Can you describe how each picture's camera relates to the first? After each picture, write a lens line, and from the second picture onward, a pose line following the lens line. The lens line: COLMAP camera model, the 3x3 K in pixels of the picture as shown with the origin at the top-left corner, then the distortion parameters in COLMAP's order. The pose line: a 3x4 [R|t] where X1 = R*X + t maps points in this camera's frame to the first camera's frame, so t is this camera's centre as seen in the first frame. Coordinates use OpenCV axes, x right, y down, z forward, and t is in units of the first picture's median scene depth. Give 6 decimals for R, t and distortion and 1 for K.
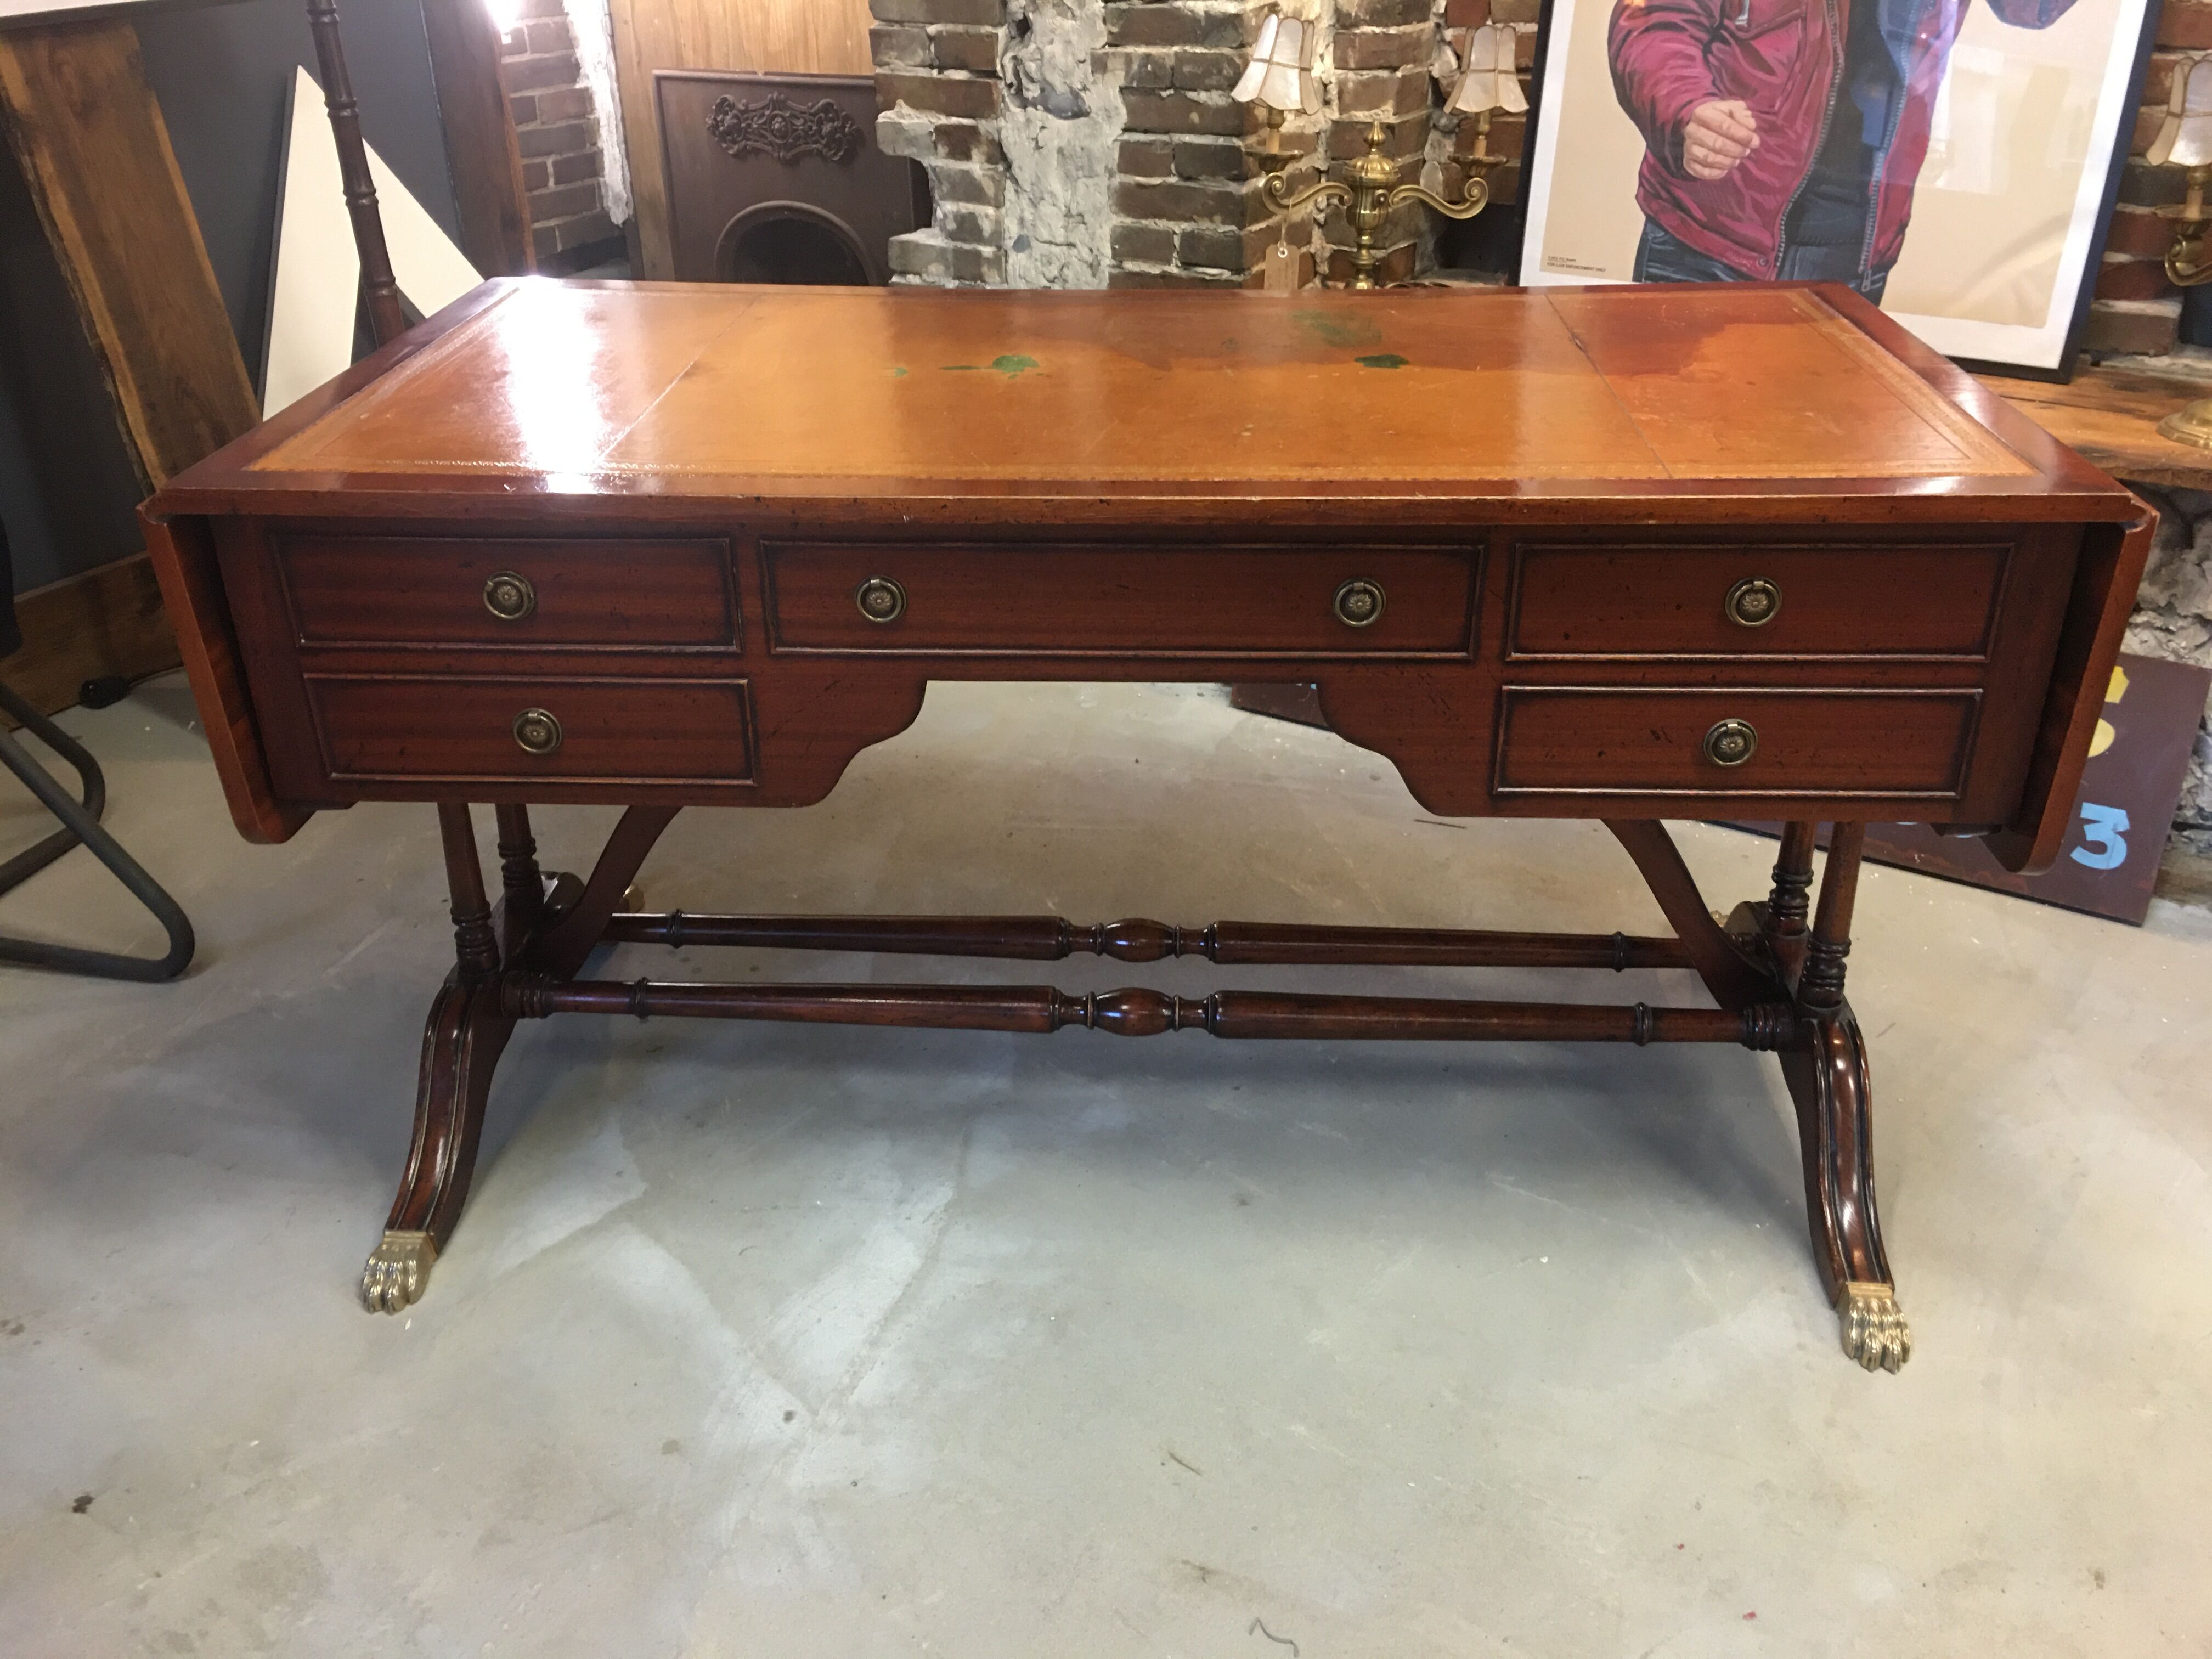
lens RADIAL K [[1900.7, 0, 1107.4], [0, 1900.7, 793.9], [0, 0, 1]] dist [0.102191, -0.152480]
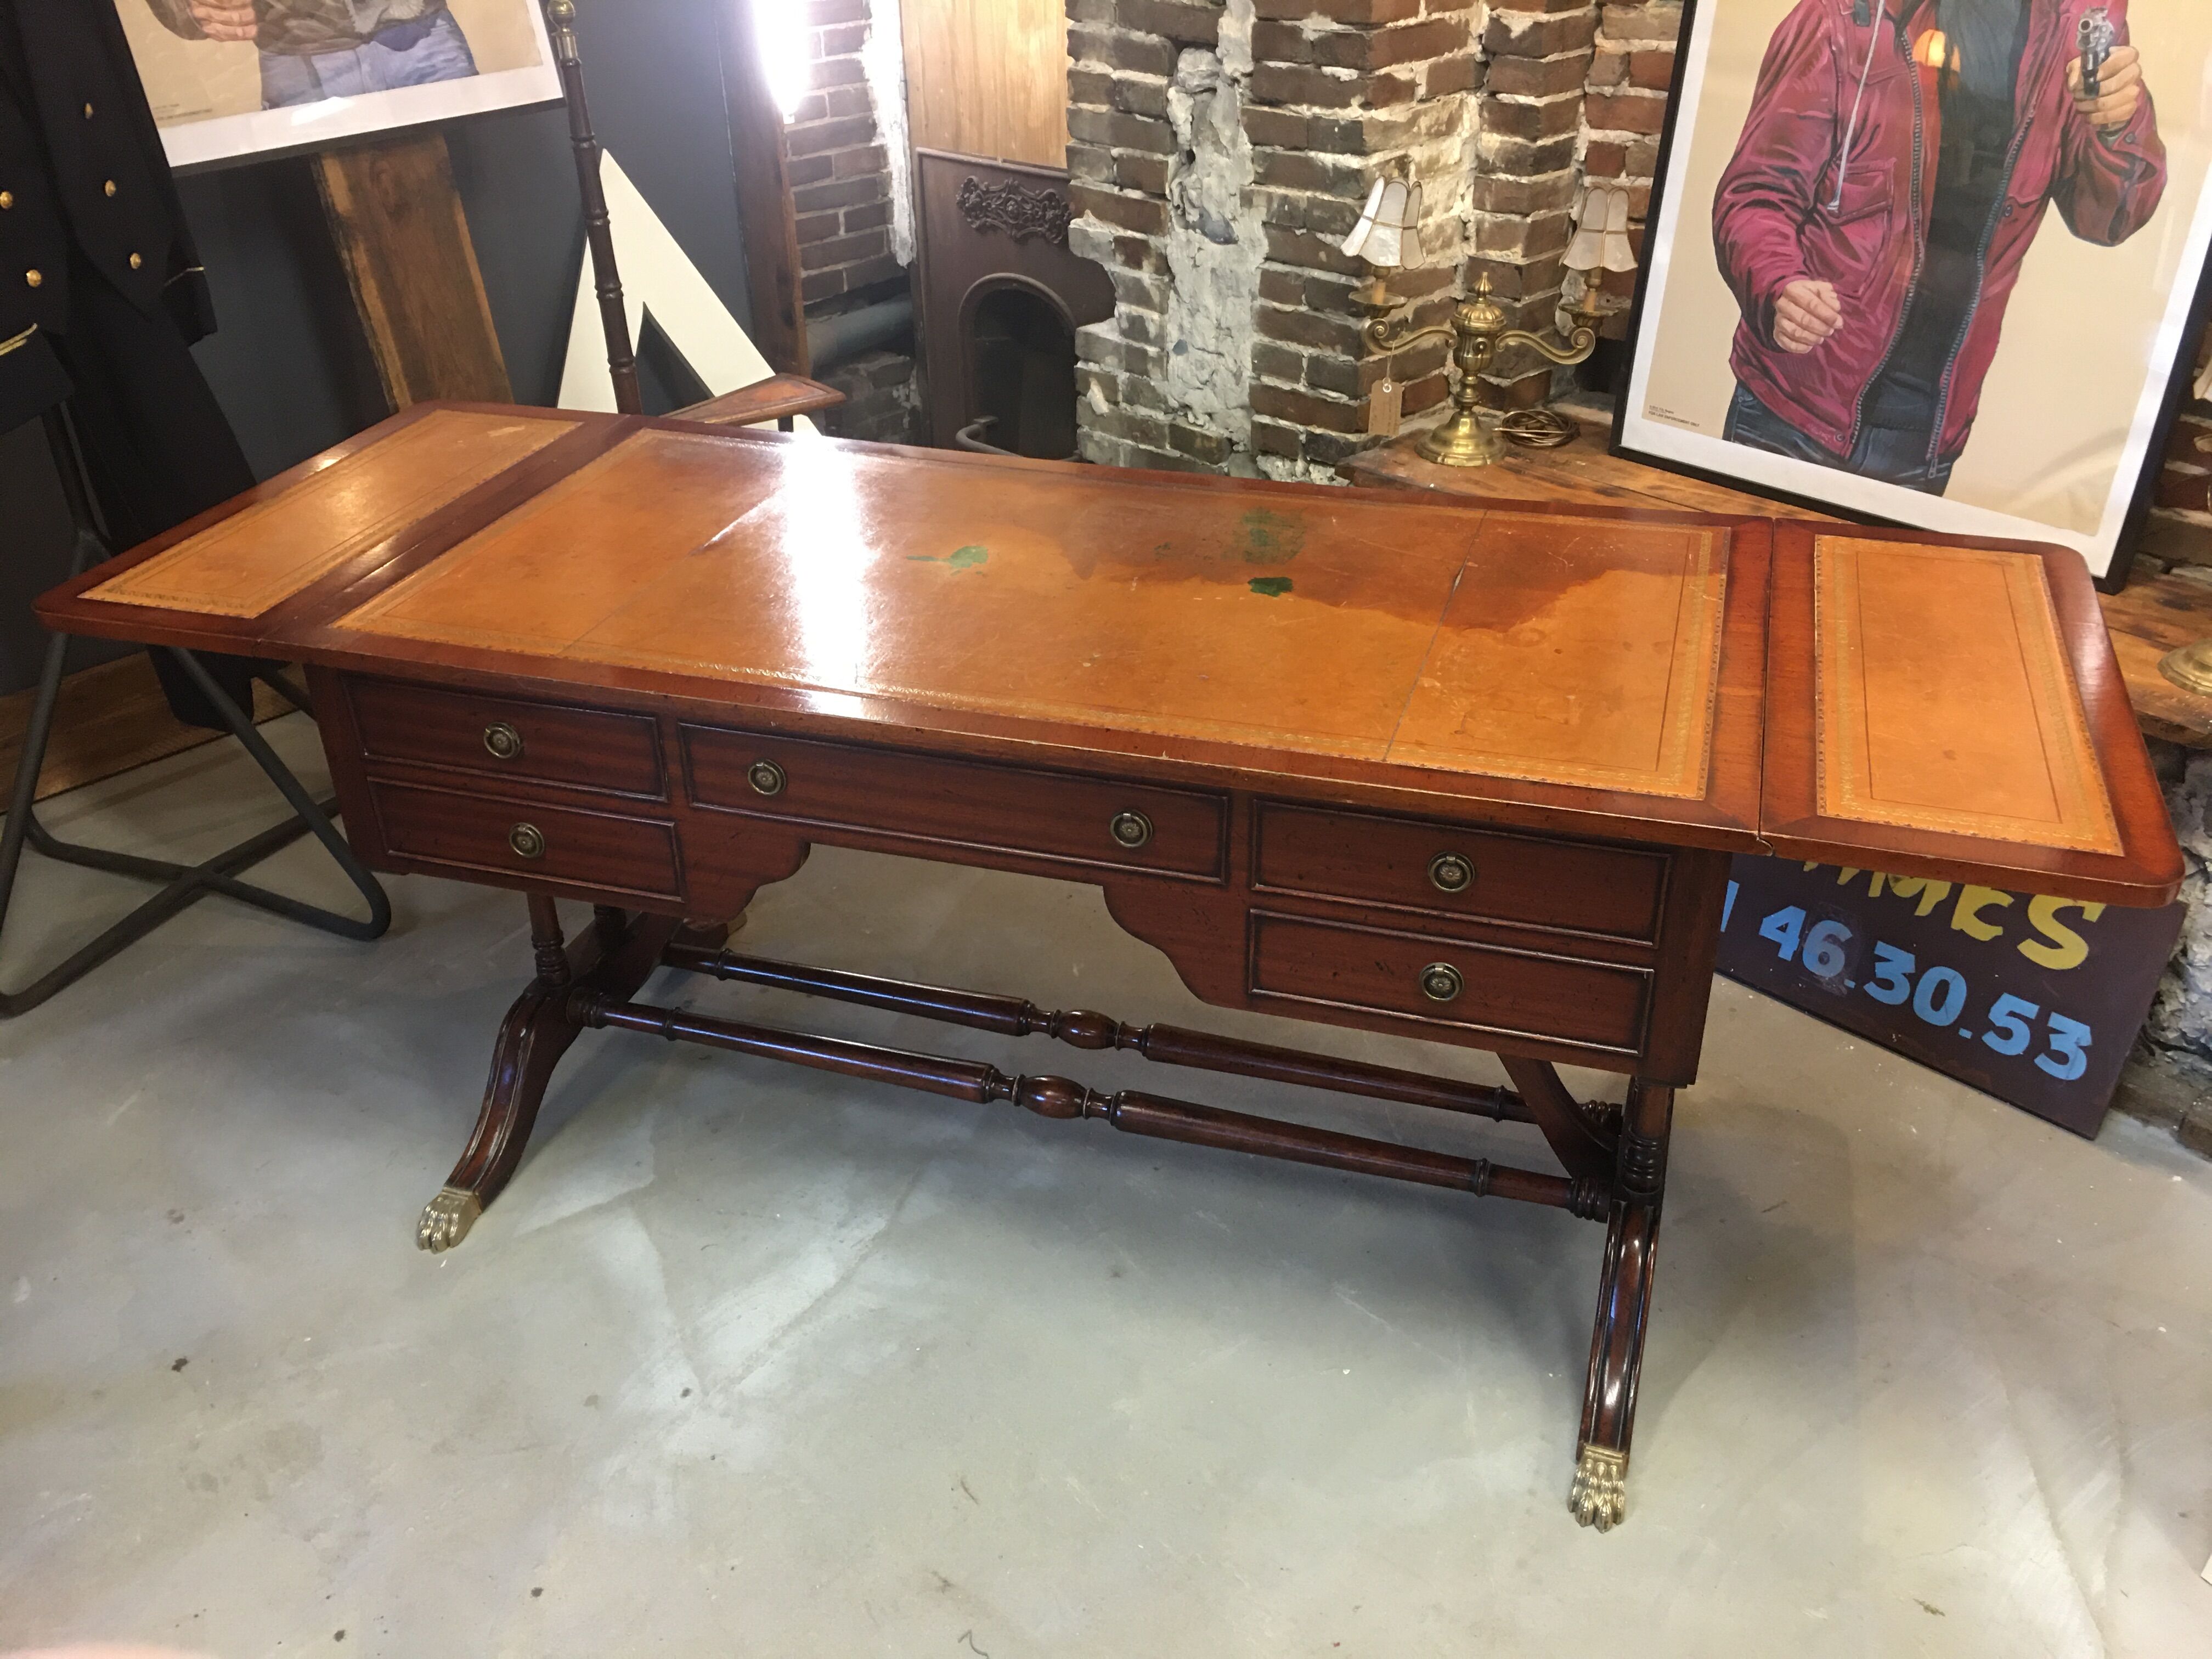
lens RADIAL K [[1903.5, 0, 1105.9], [0, 1903.5, 801.4], [0, 0, 1]] dist [0.099214, -0.158319]
pose [[0.969034, 0.116207, -0.217874, 0.239340], [-0.105684, 0.992625, 0.059384, -0.118775], [0.223168, -0.034519, 0.974169, -0.109733]]
